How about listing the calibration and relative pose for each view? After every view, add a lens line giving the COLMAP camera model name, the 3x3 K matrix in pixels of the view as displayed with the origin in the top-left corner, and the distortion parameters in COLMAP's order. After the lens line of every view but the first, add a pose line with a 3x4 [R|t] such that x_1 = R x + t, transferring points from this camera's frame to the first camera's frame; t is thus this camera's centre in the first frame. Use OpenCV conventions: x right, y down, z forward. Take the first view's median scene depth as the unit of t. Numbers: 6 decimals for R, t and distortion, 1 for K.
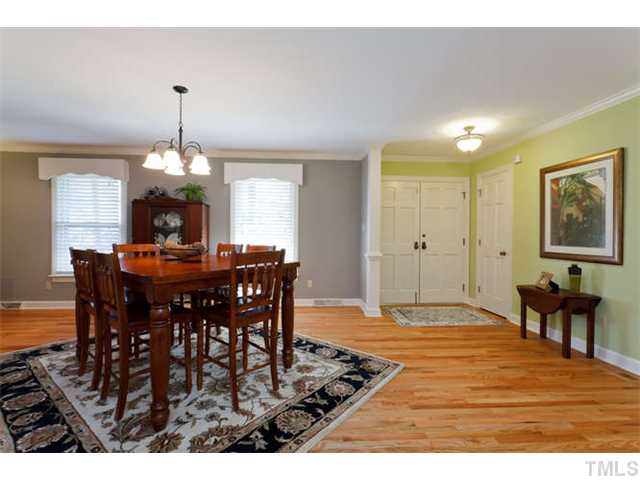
lens RADIAL K [[305.5, 0, 314.8], [0, 305.5, 238.8], [0, 0, 1]] dist [-0.000076, -0.000567]
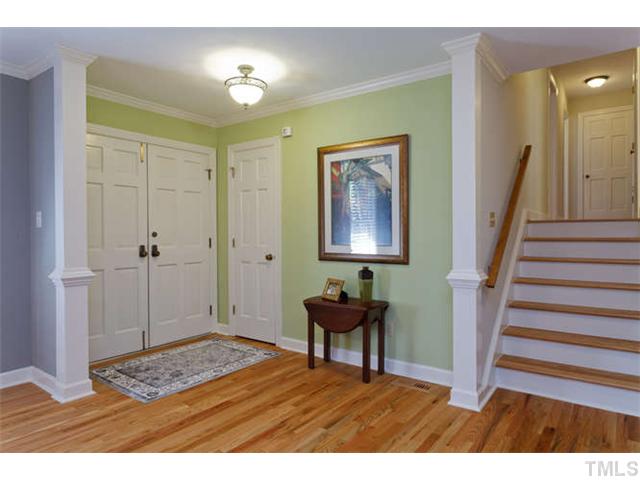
lens RADIAL K [[407.2, 0, 320.0], [0, 407.2, 240.0], [0, 0, 1]] dist [-0.001498, 0.000923]
pose [[0.644872, -0.022961, 0.763946, -0.064670], [0.019176, 0.999720, 0.013861, -0.006188], [-0.764050, 0.005711, 0.645132, 0.331764]]
